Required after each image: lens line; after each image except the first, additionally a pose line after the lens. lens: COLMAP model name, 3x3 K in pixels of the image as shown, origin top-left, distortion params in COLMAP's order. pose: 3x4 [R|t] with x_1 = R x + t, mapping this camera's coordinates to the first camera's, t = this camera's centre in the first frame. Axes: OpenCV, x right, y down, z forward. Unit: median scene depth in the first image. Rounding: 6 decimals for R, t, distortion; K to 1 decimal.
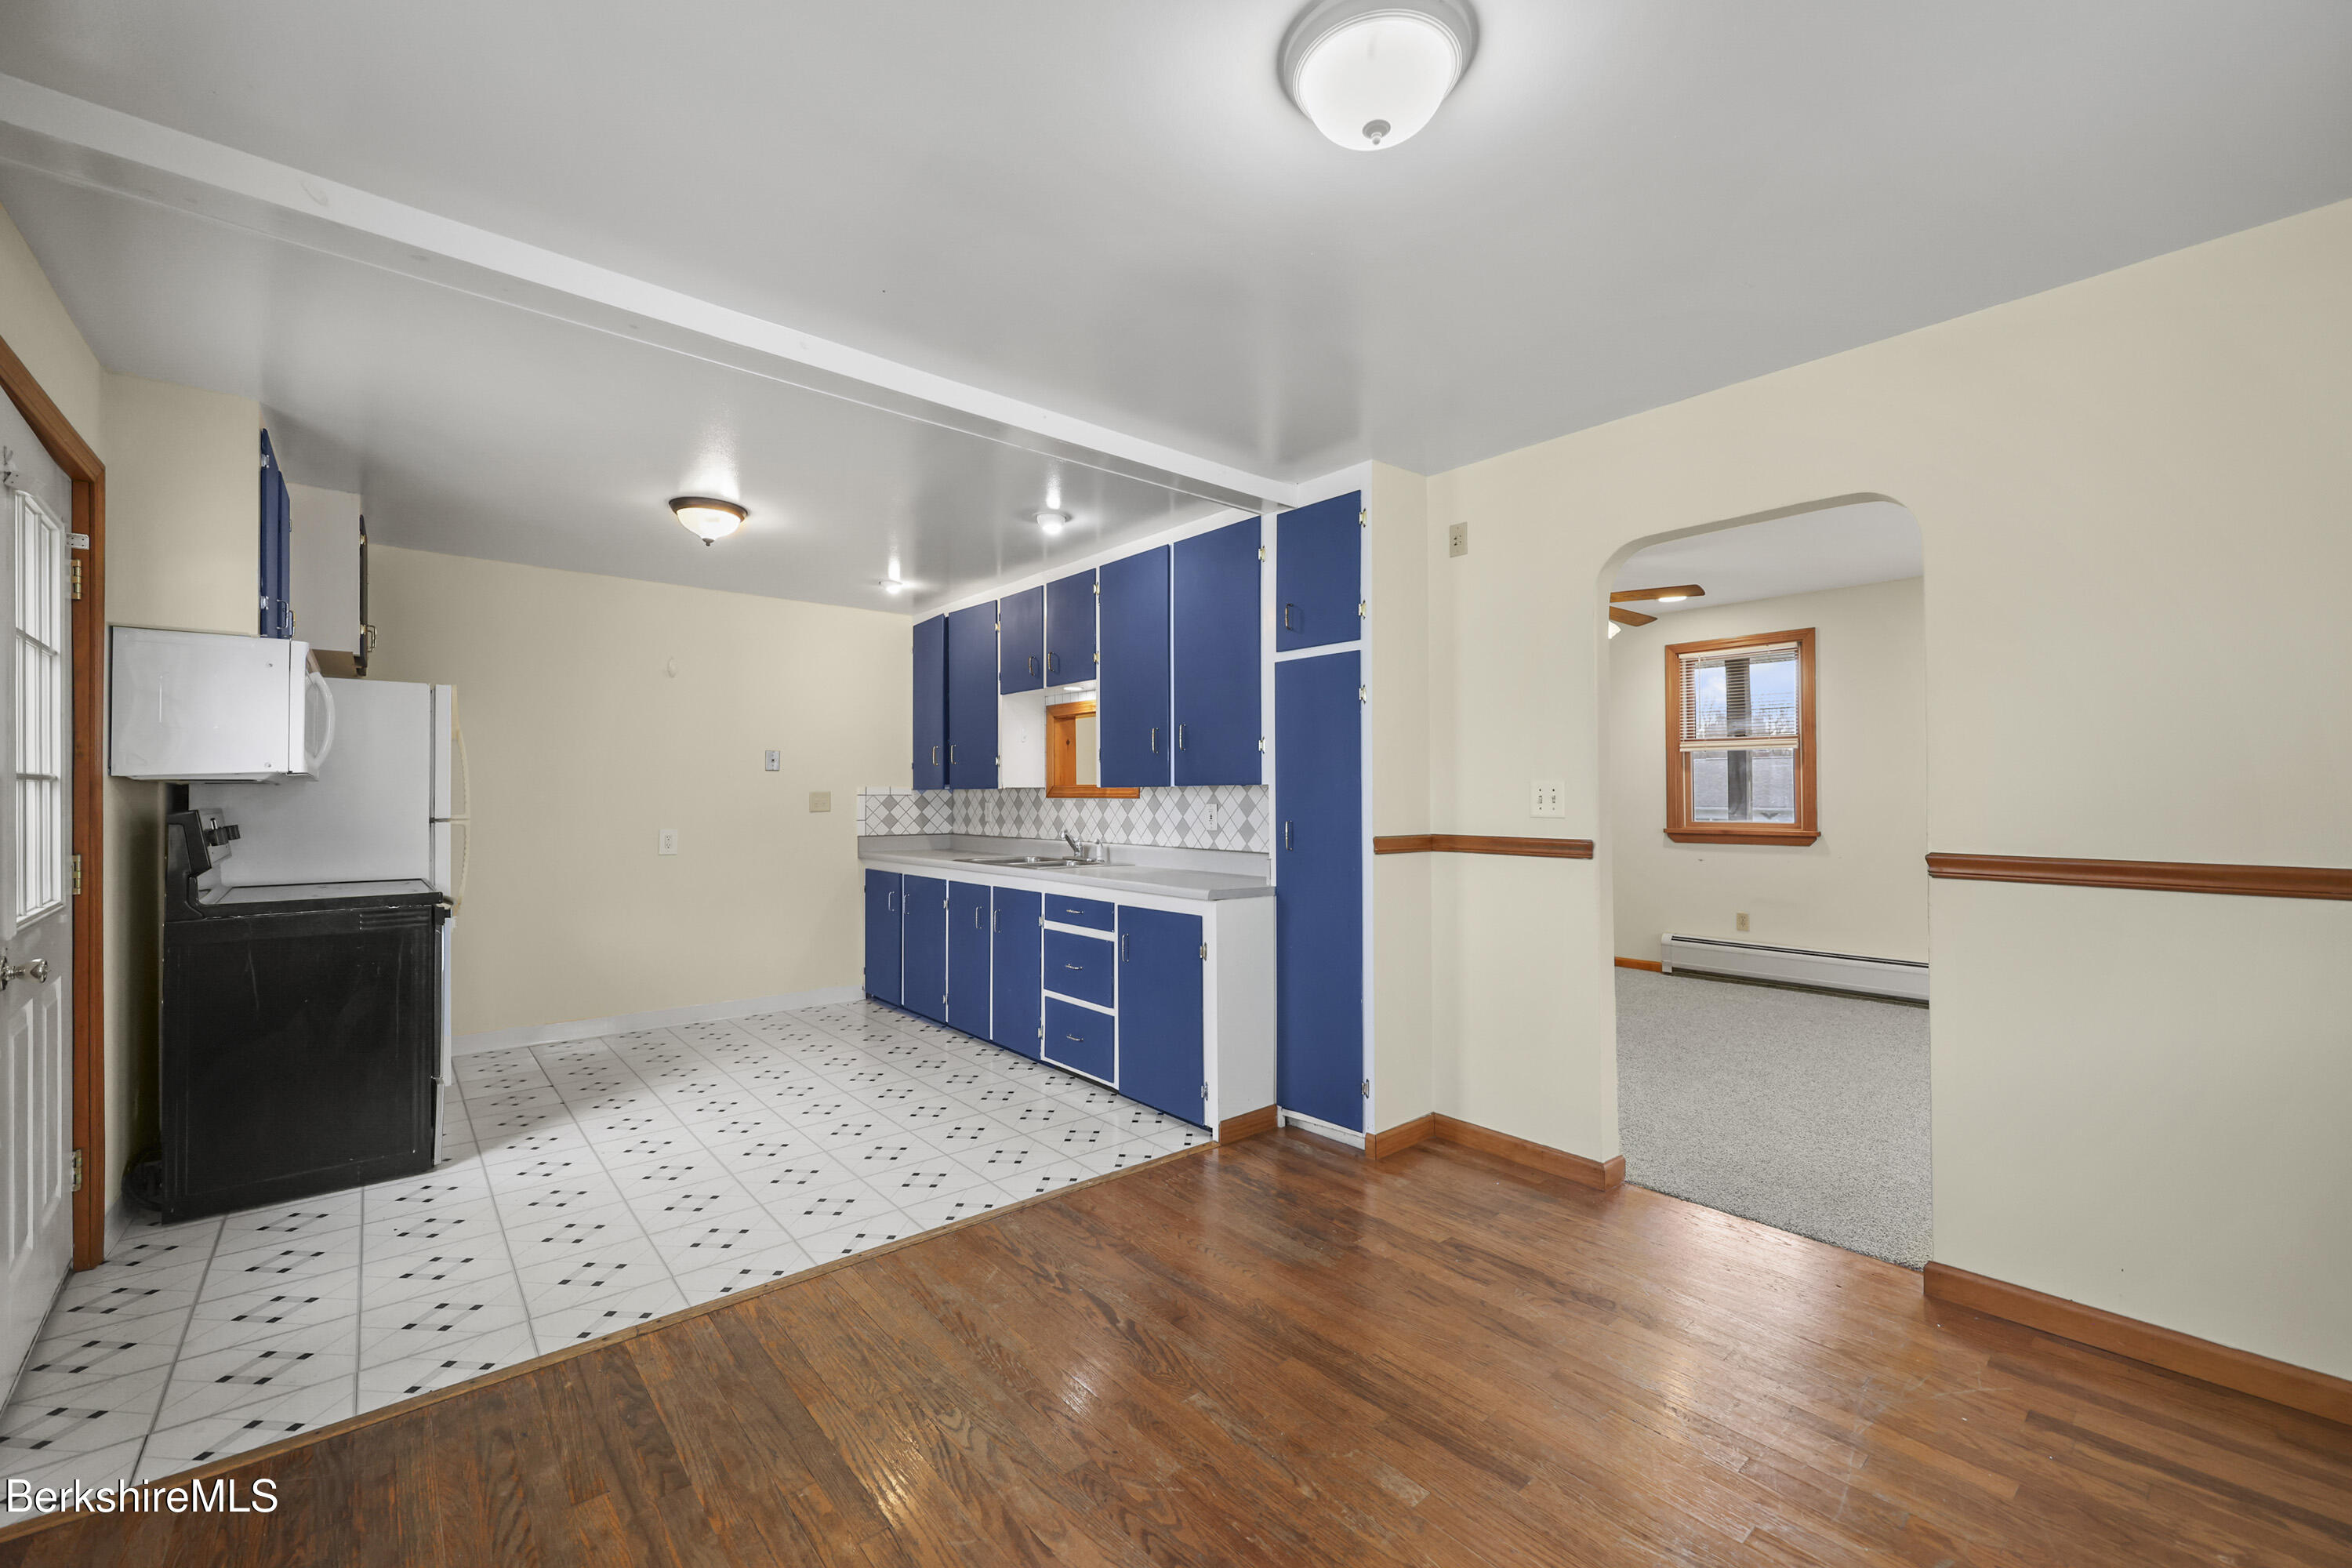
lens RADIAL K [[948.3, 0, 1181.0], [0, 948.3, 781.7], [0, 0, 1]] dist [-0.001531, 0.000236]
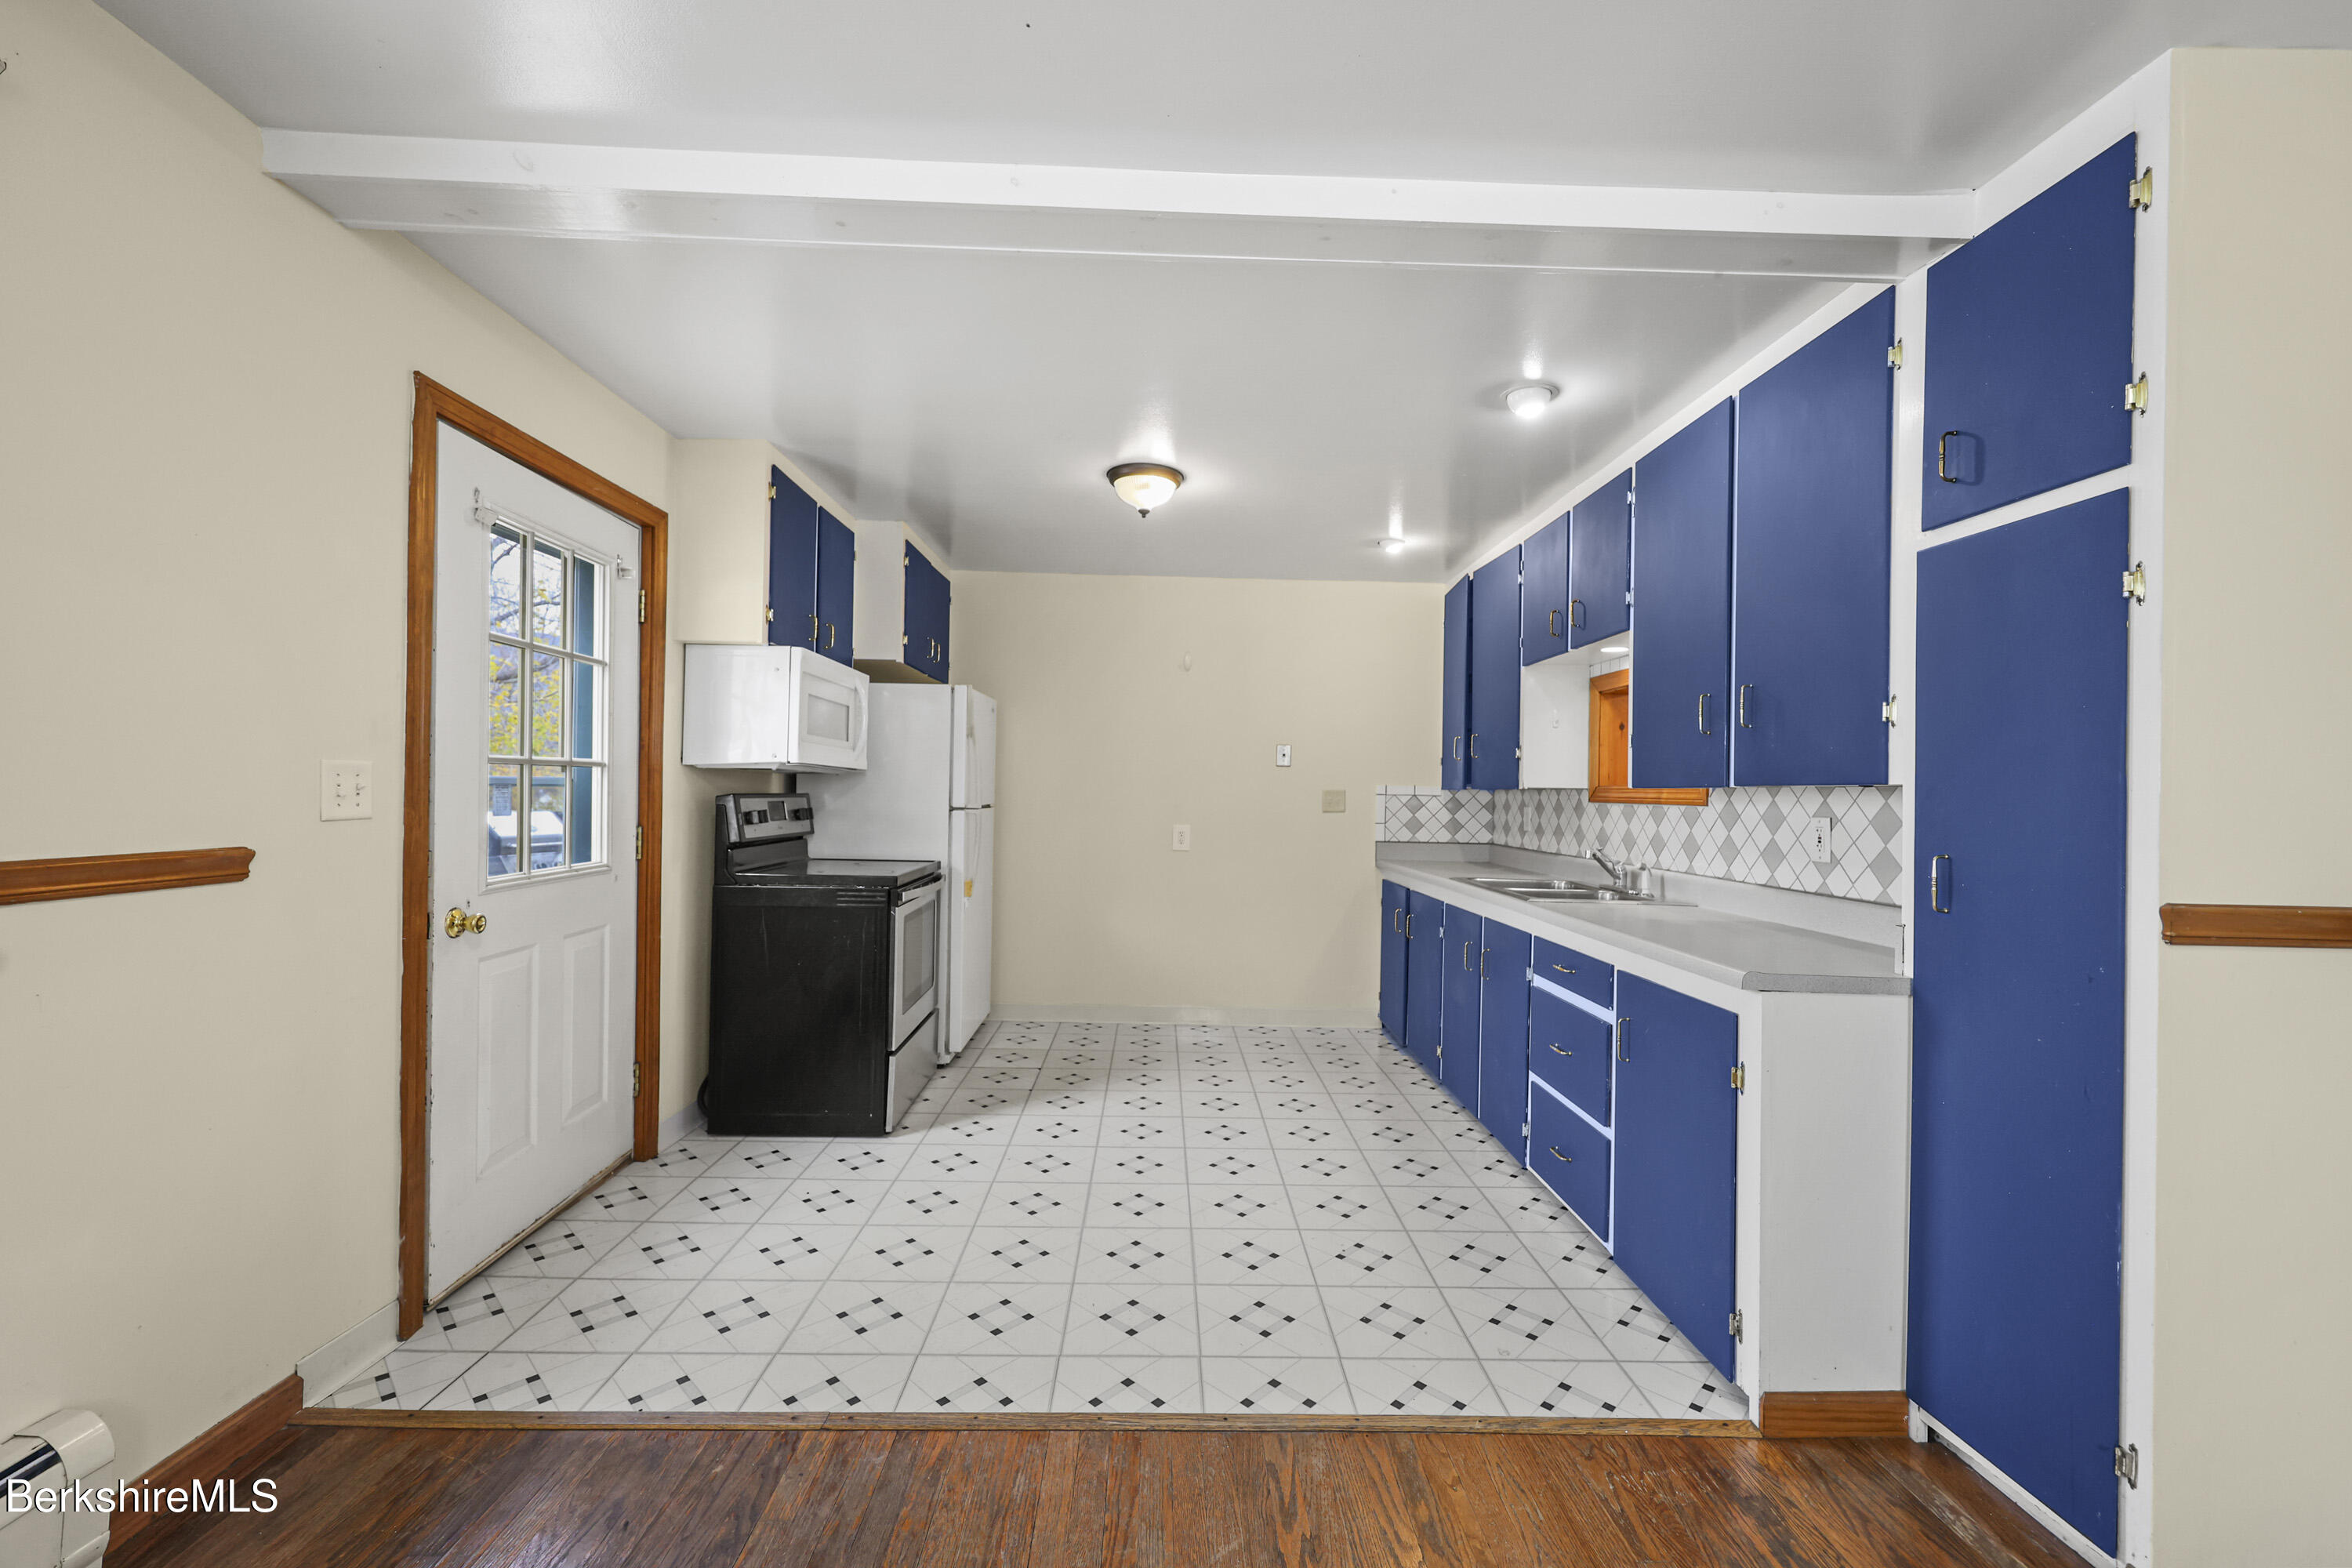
lens RADIAL K [[948.3, 0, 1175.1], [0, 948.3, 783.6], [0, 0, 1]] dist [-0.001531, 0.000236]
pose [[0.772291, 0.011633, -0.635163, 0.113545], [-0.012140, 0.999920, 0.003553, 0.005454], [0.635153, 0.004967, 0.772370, 0.327072]]
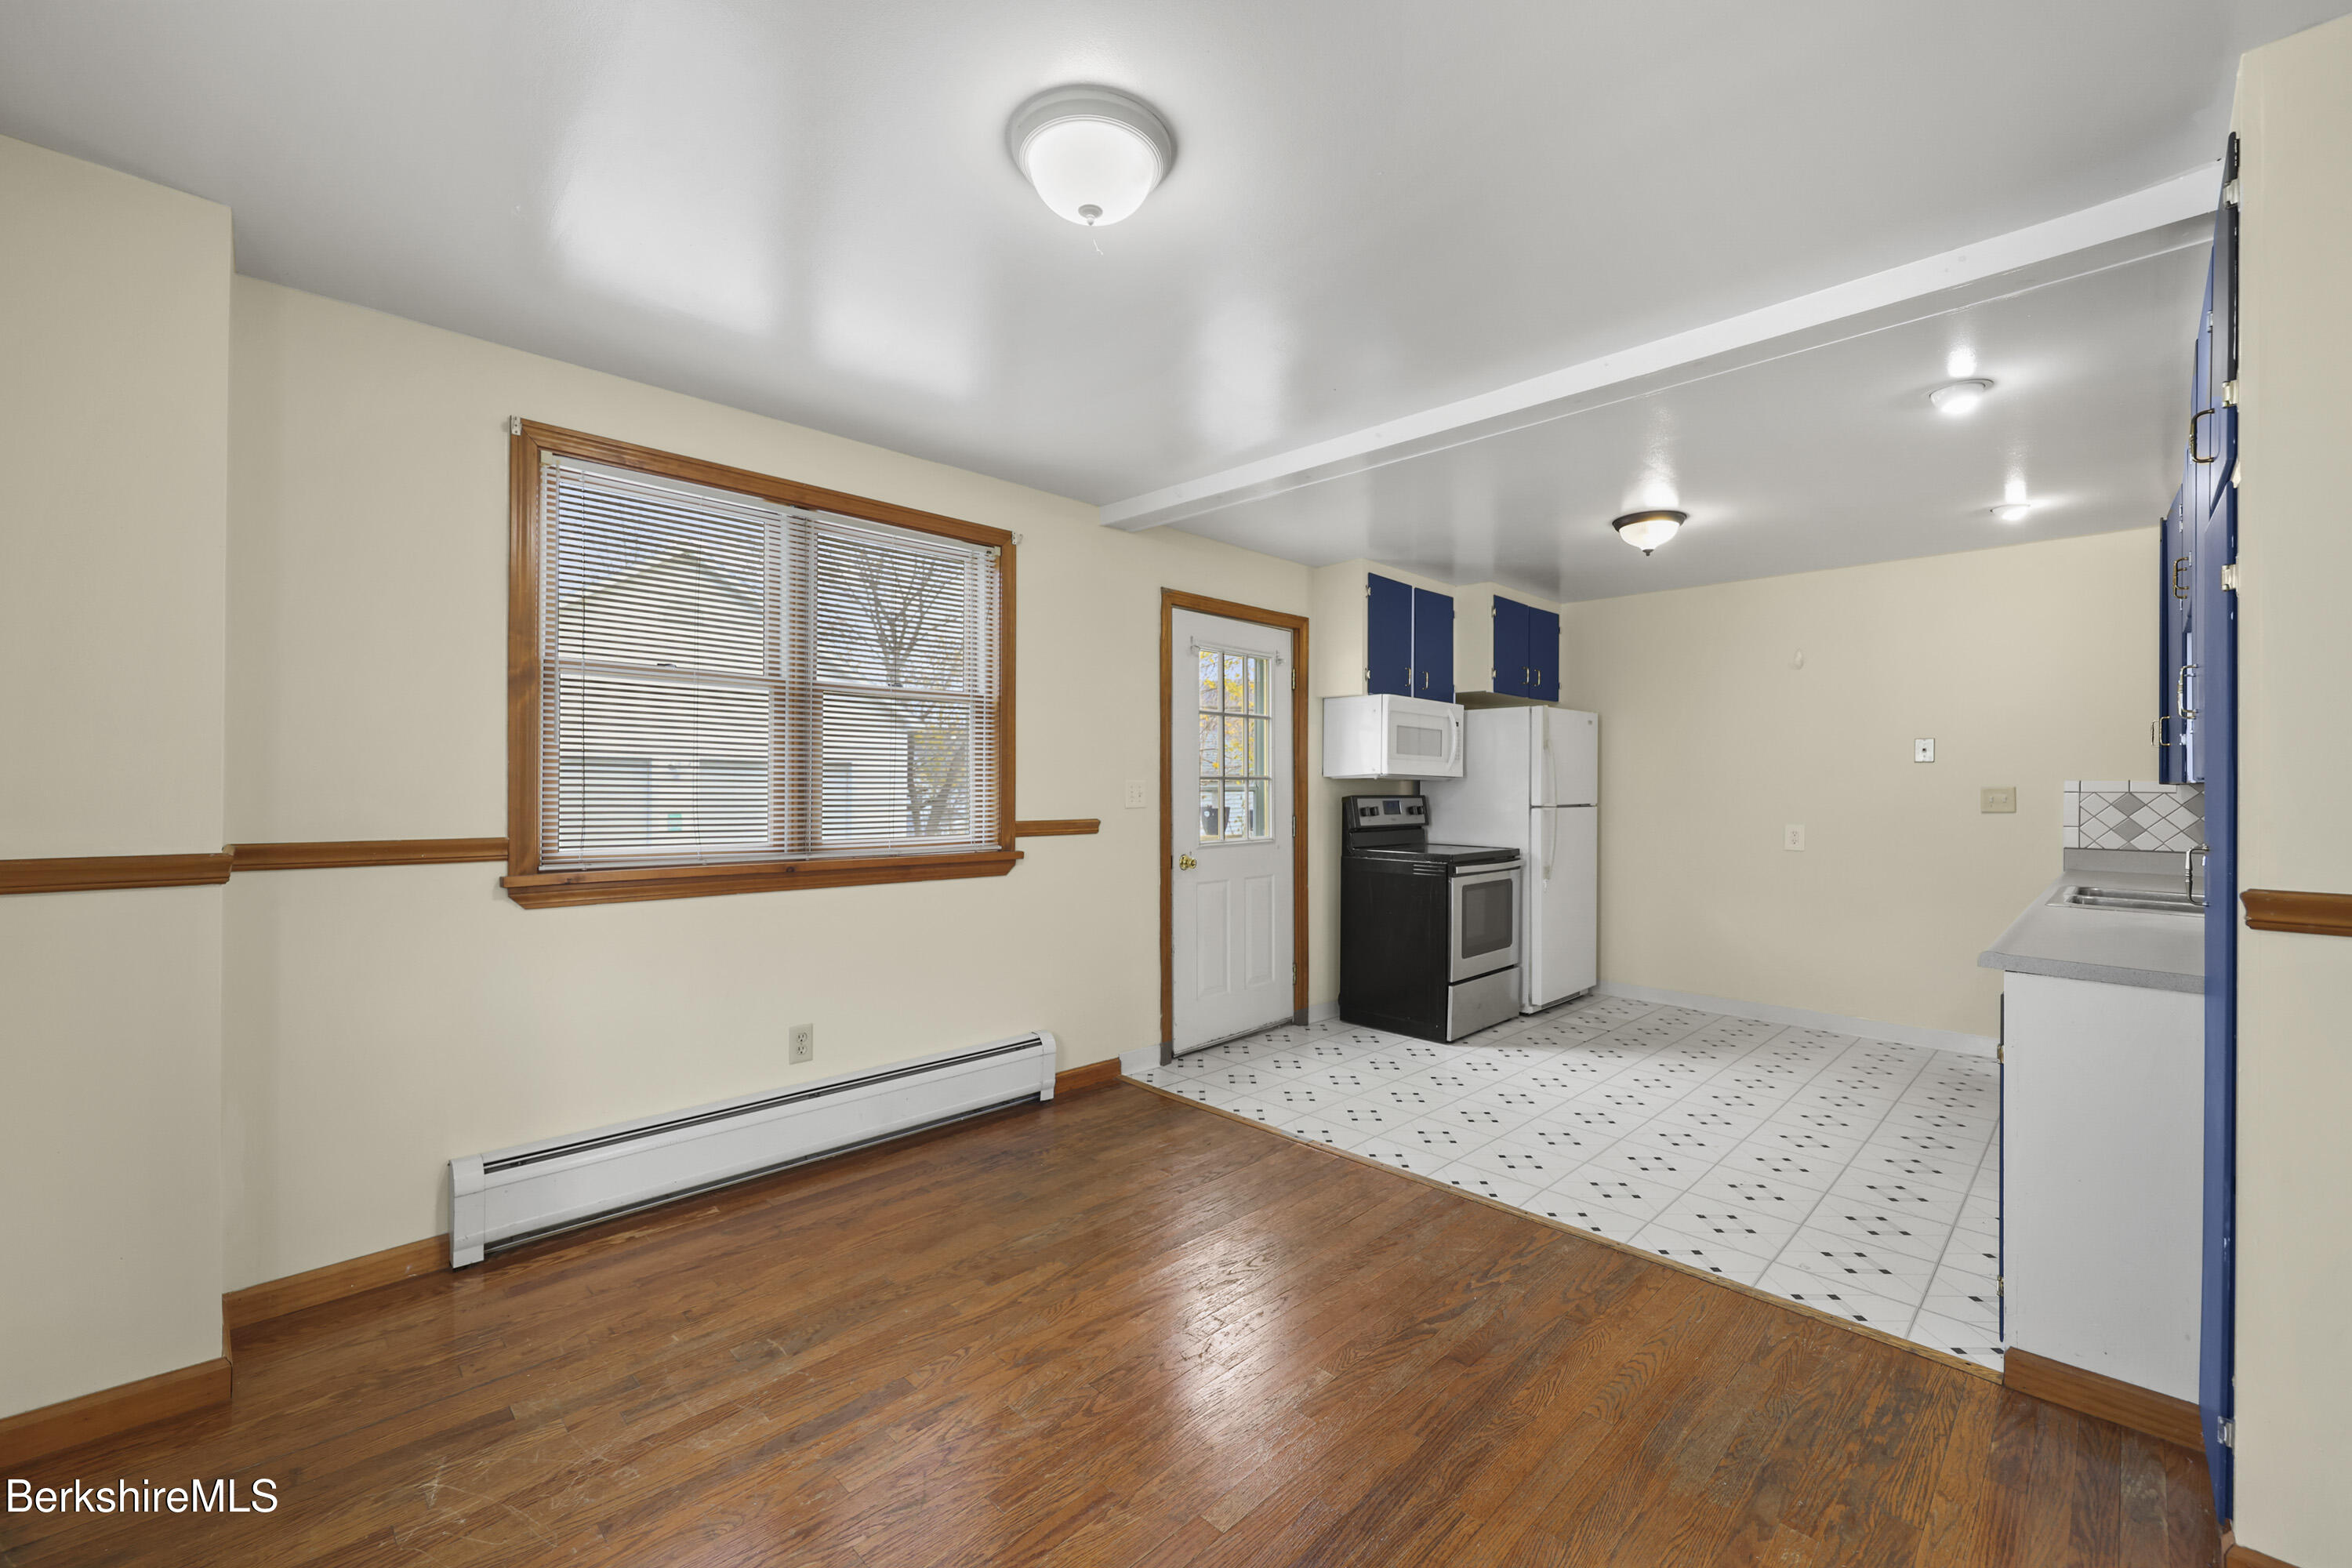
lens RADIAL K [[948.3, 0, 1172.3], [0, 948.3, 779.5], [0, 0, 1]] dist [-0.001531, 0.000236]
pose [[0.070007, -0.003311, -0.997541, 0.549398], [0.006811, 0.999973, -0.002841, 0.002791], [0.997523, -0.006595, 0.070027, 0.407342]]
